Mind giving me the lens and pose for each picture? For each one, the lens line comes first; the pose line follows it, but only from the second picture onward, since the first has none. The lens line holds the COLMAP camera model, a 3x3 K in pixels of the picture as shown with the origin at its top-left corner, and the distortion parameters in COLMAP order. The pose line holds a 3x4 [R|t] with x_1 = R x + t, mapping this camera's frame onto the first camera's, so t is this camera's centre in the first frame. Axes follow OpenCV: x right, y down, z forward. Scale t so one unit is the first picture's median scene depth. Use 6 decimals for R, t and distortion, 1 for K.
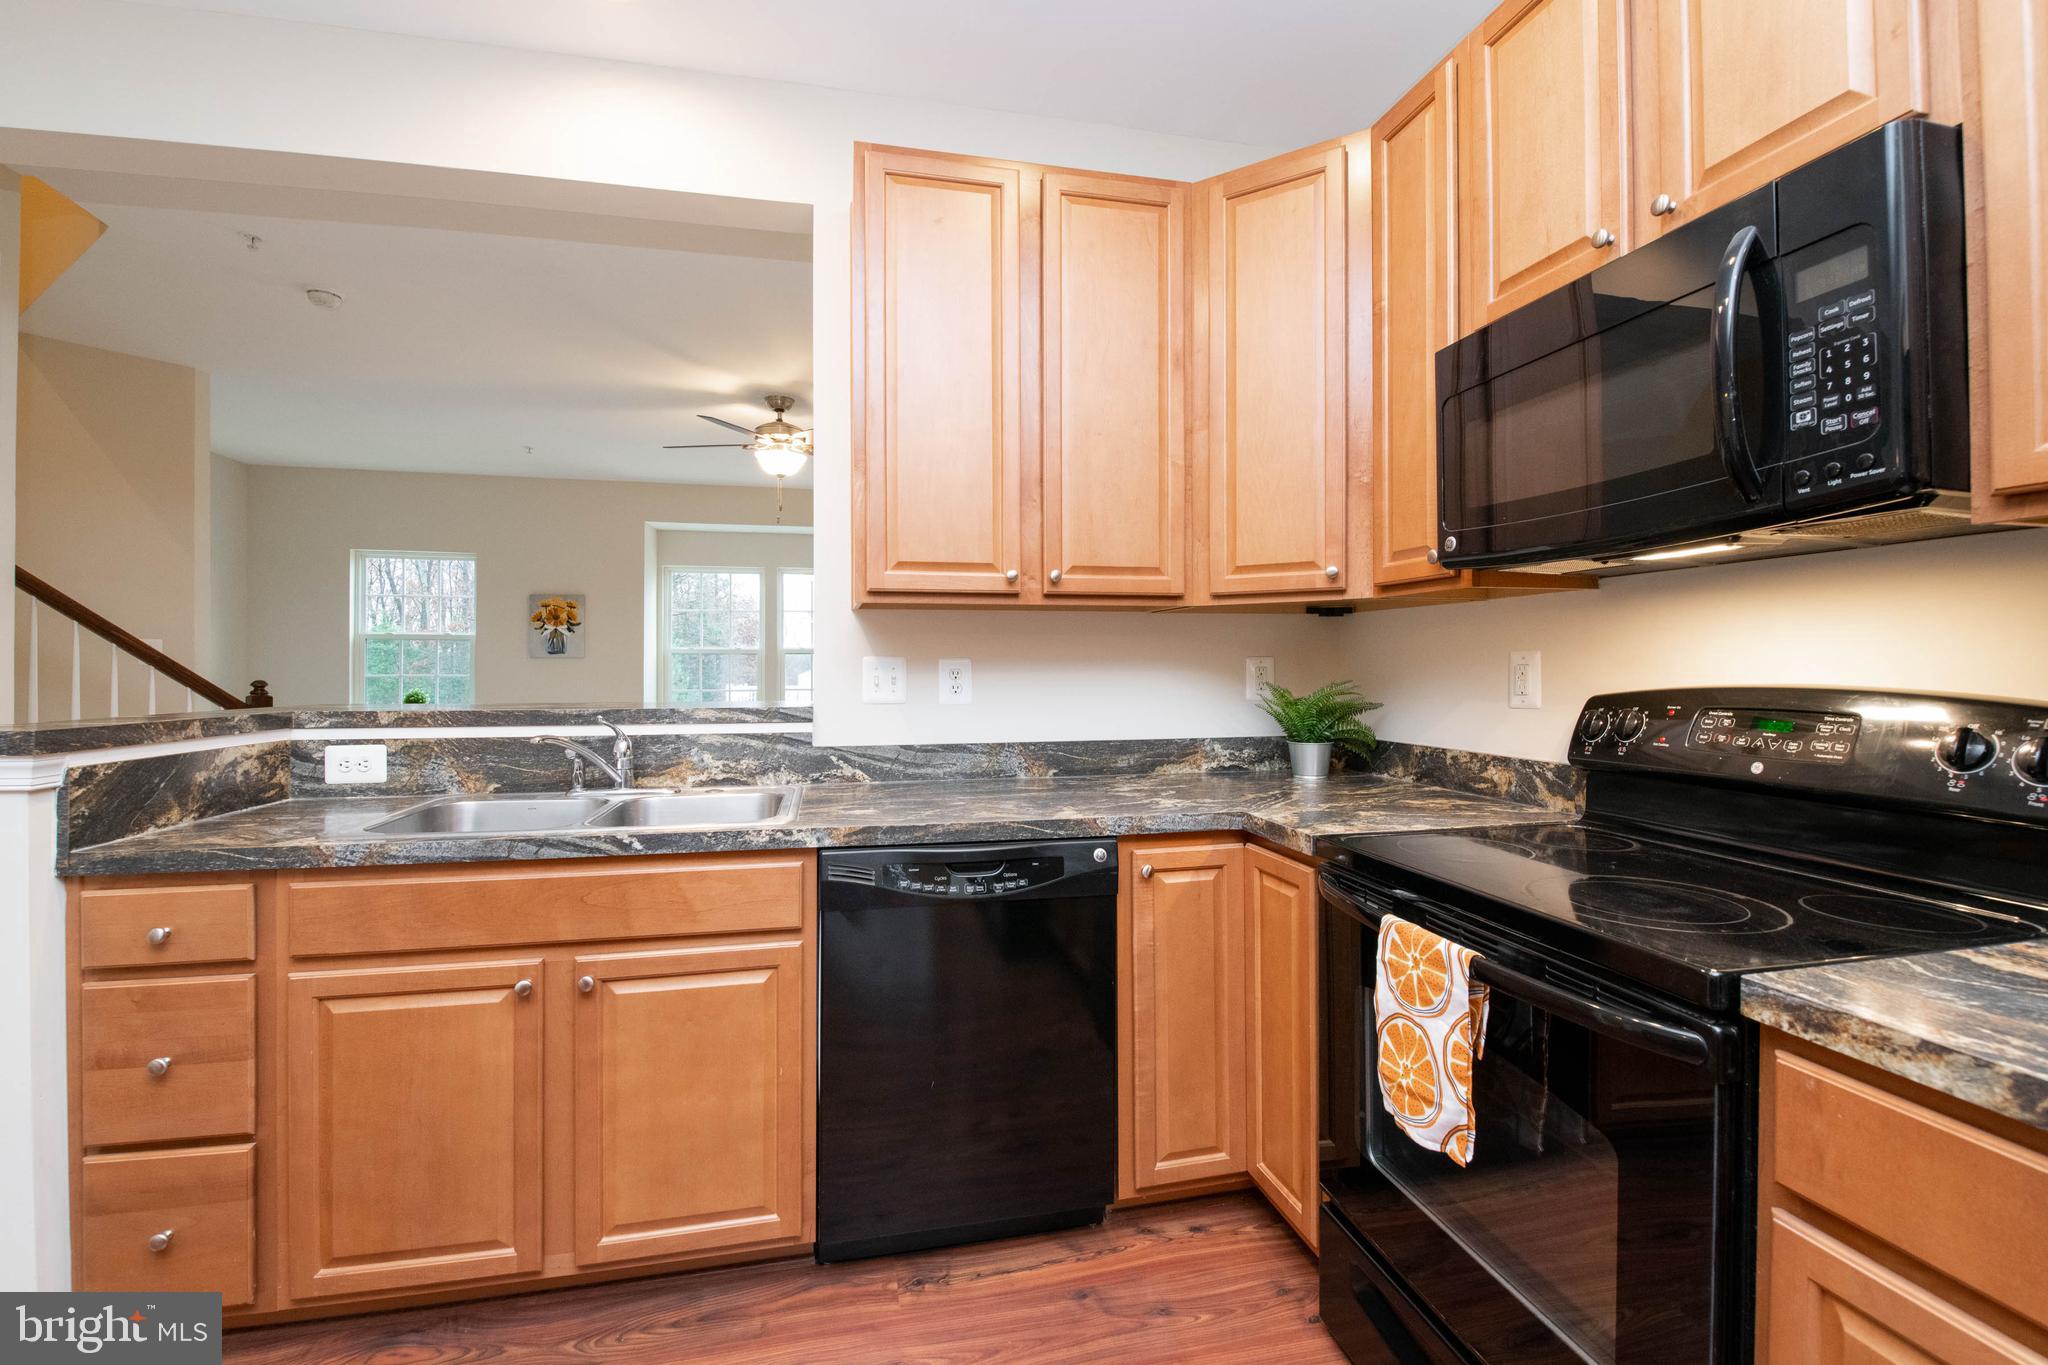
lens RADIAL K [[886.7, 0, 1034.2], [0, 886.7, 659.7], [0, 0, 1]] dist [0.002246, -0.008601]
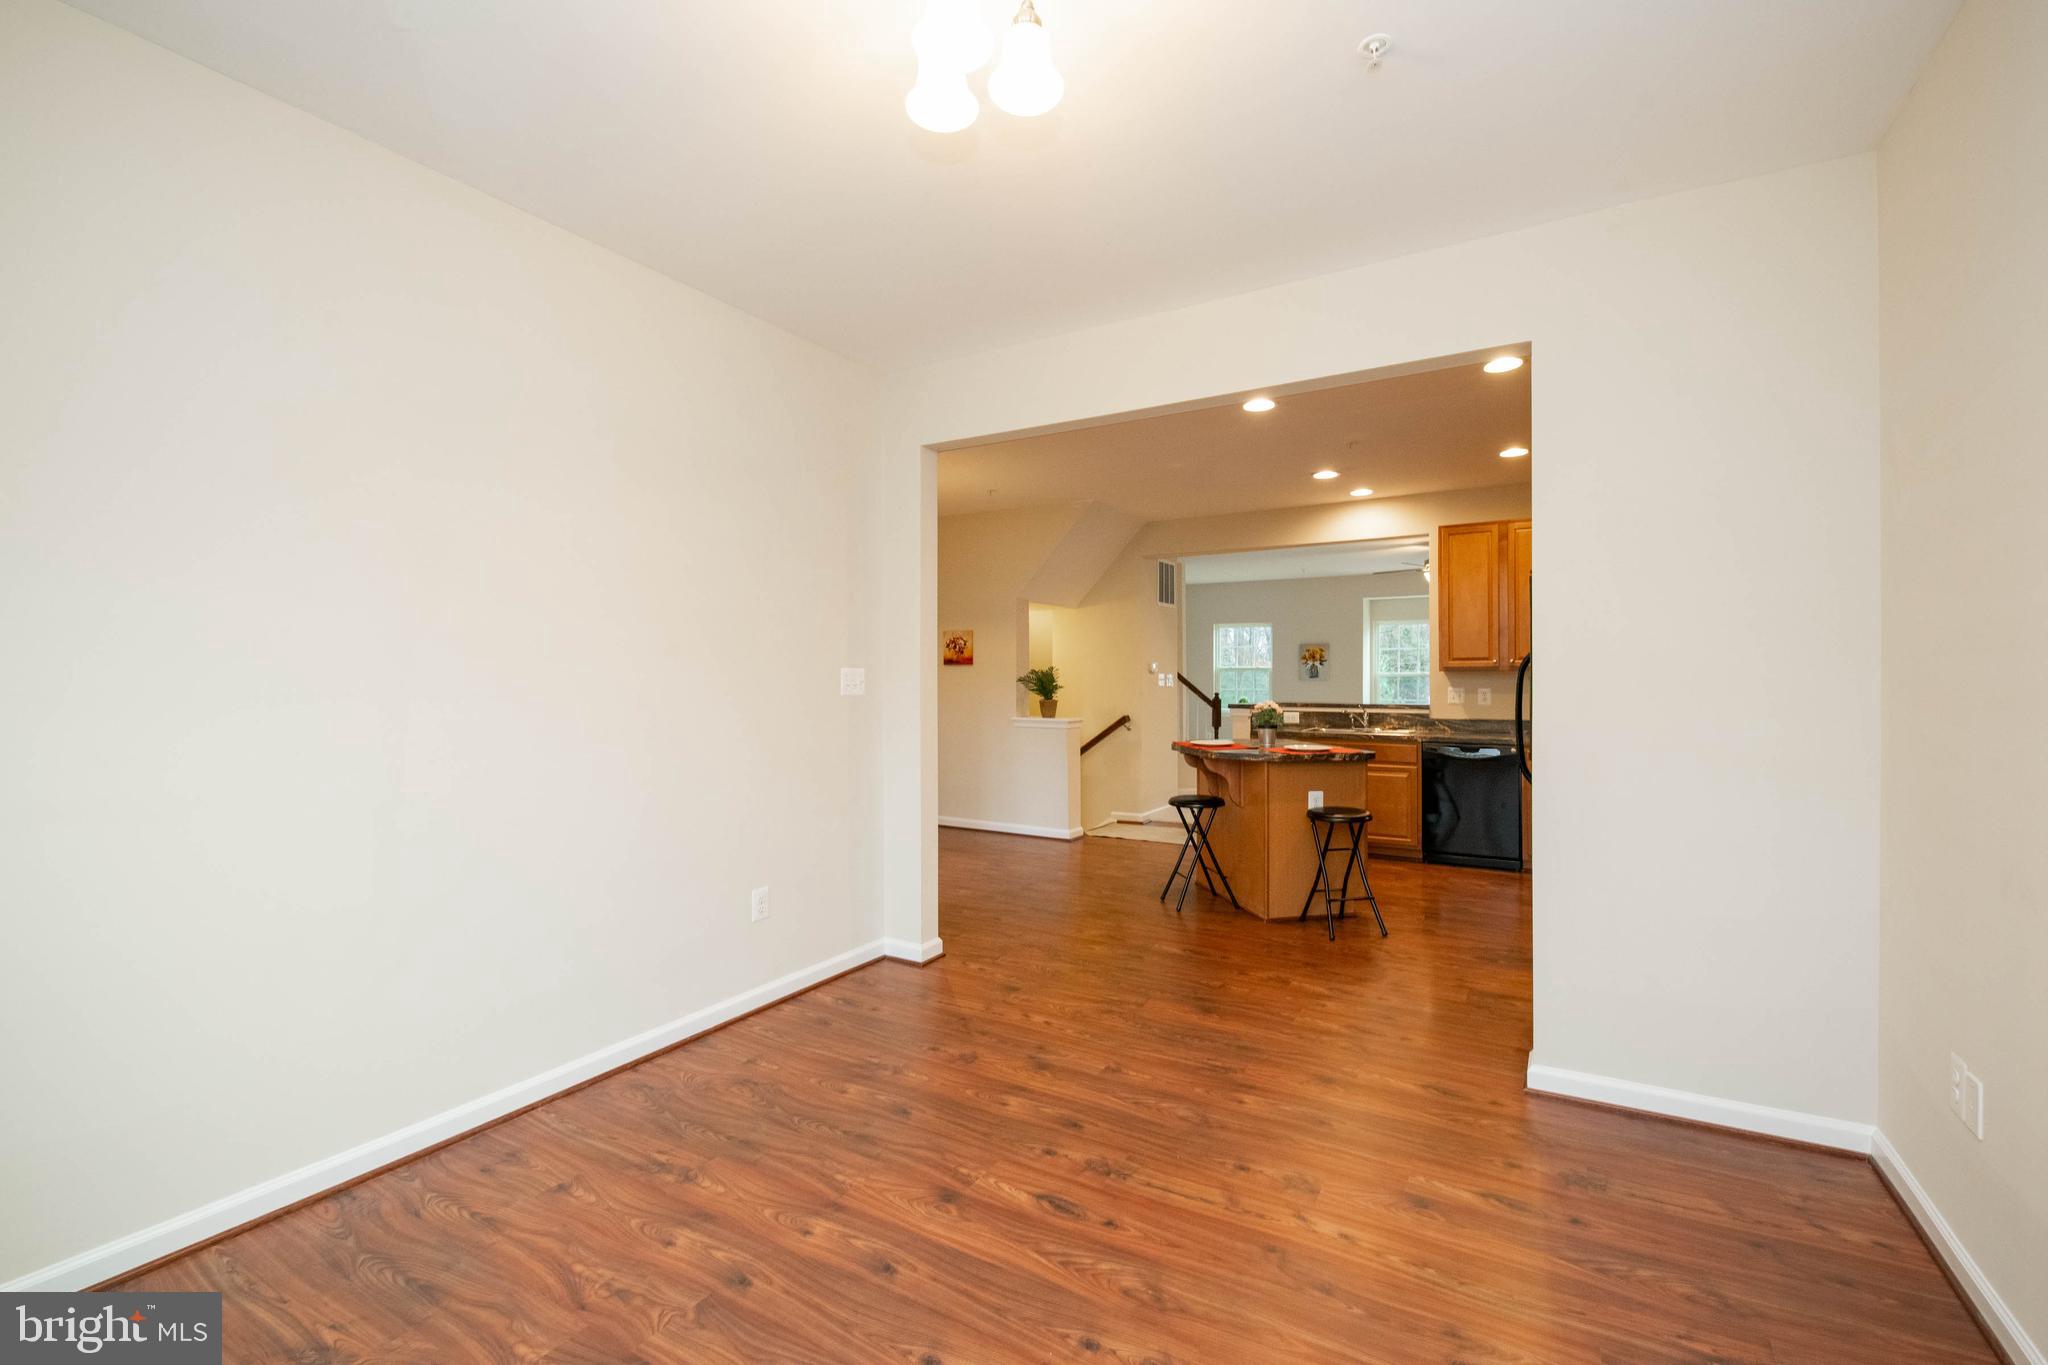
lens RADIAL K [[886.1, 0, 979.3], [0, 886.1, 678.9], [0, 0, 1]] dist [-0.025659, -0.000168]
pose [[0.686979, 0.001701, -0.726676, 0.938733], [0.004869, 0.999964, 0.006944, -0.067362], [0.726661, -0.008308, 0.686946, -2.319838]]
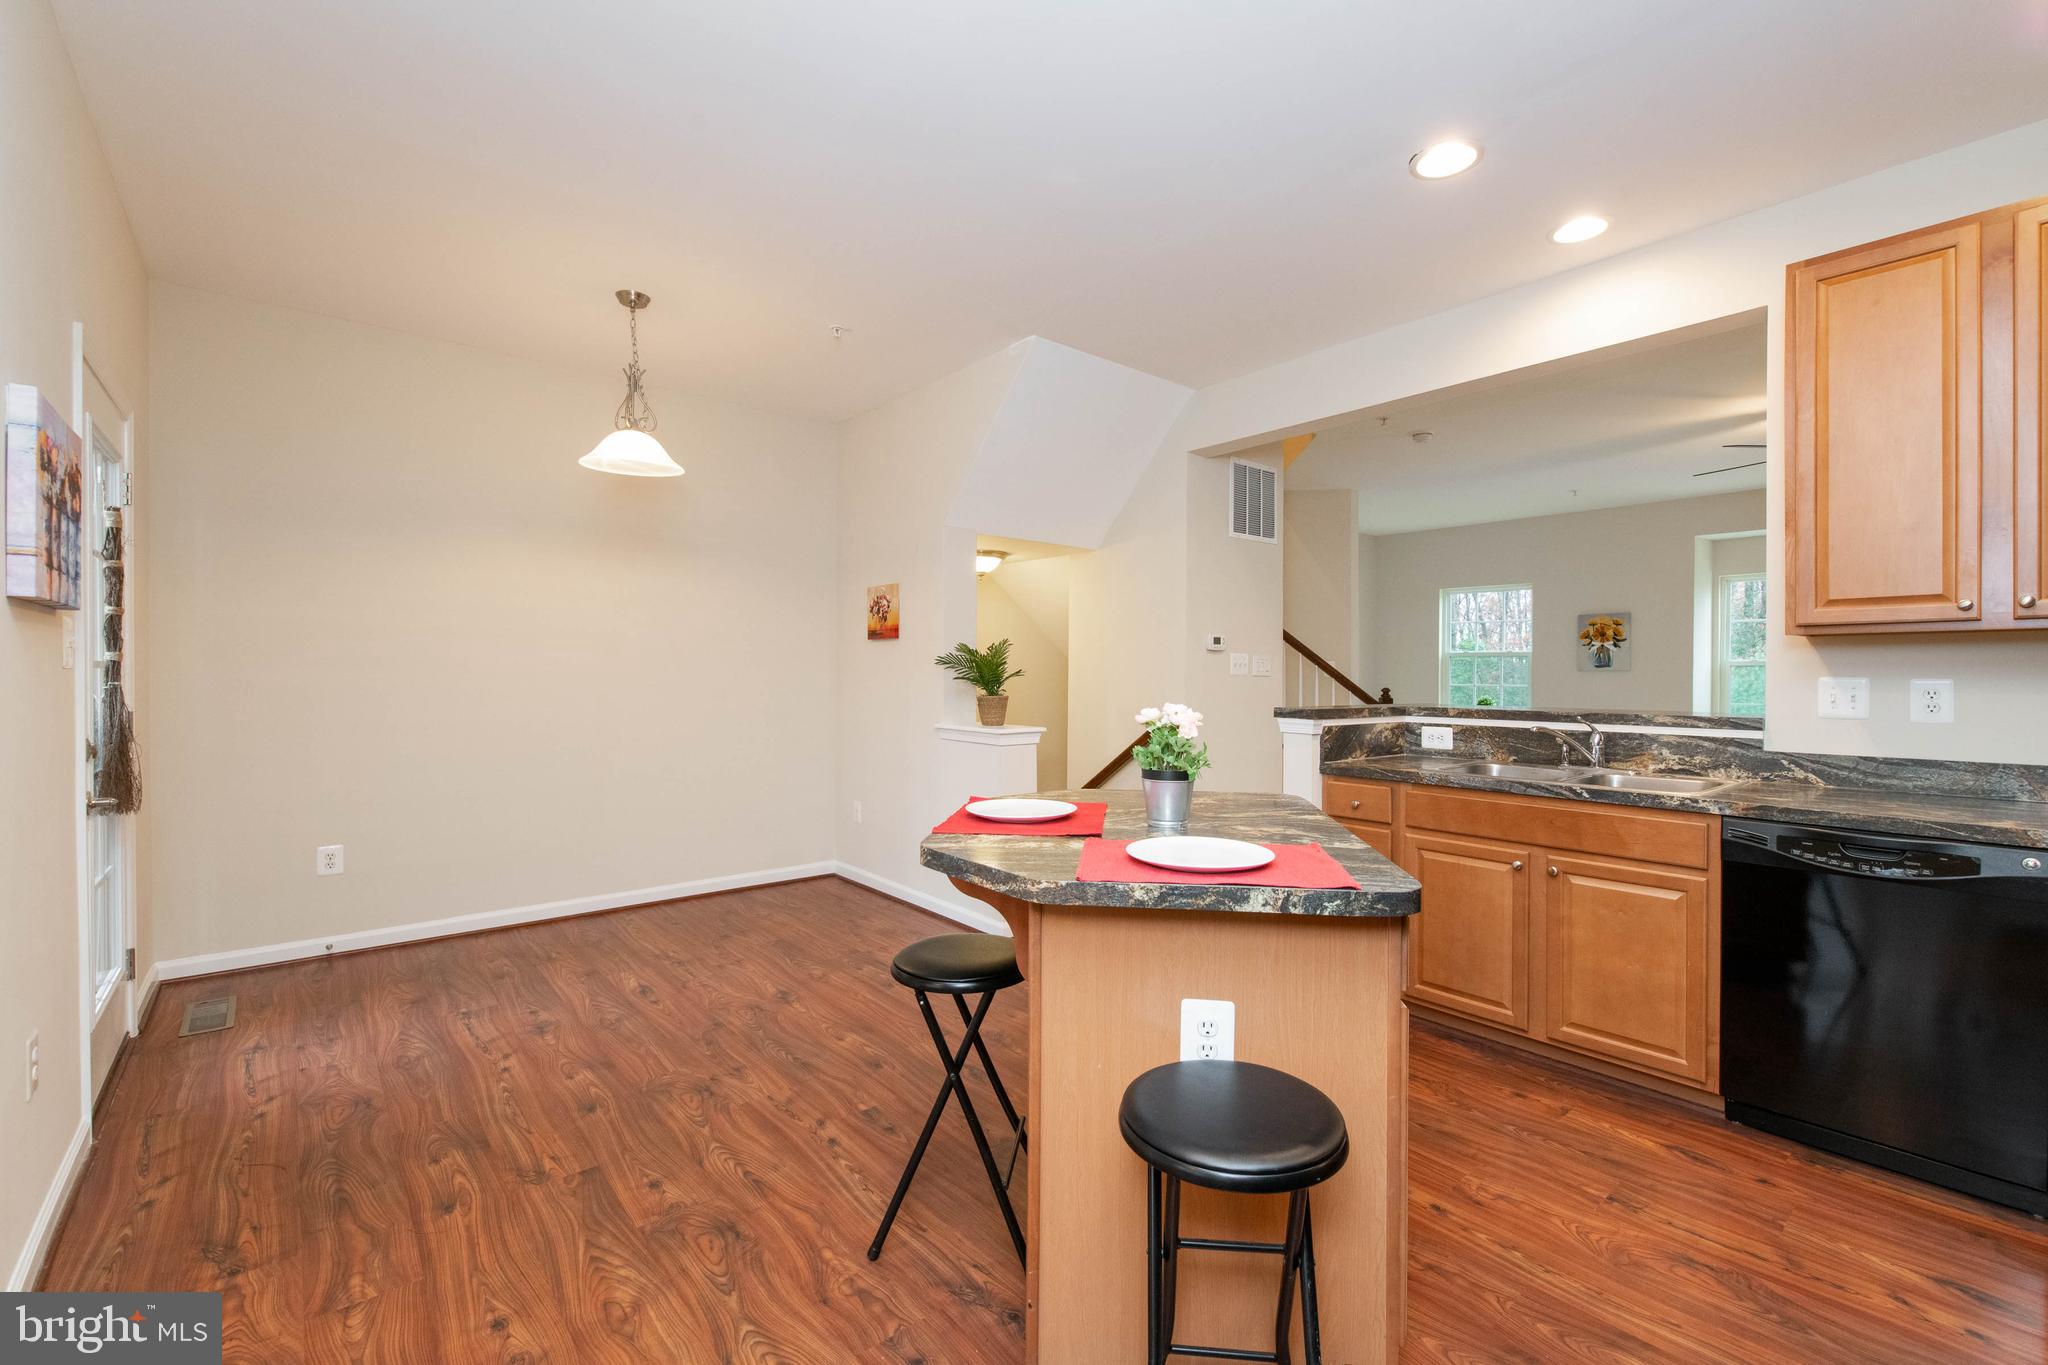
lens RADIAL K [[886.8, 0, 1019.9], [0, 886.8, 673.9], [0, 0, 1]] dist [0.002013, -0.000596]
pose [[0.450936, 0.003835, -0.892548, 0.420450], [0.001727, 0.999985, 0.005169, -0.018280], [0.892554, -0.003872, 0.450923, -0.518660]]
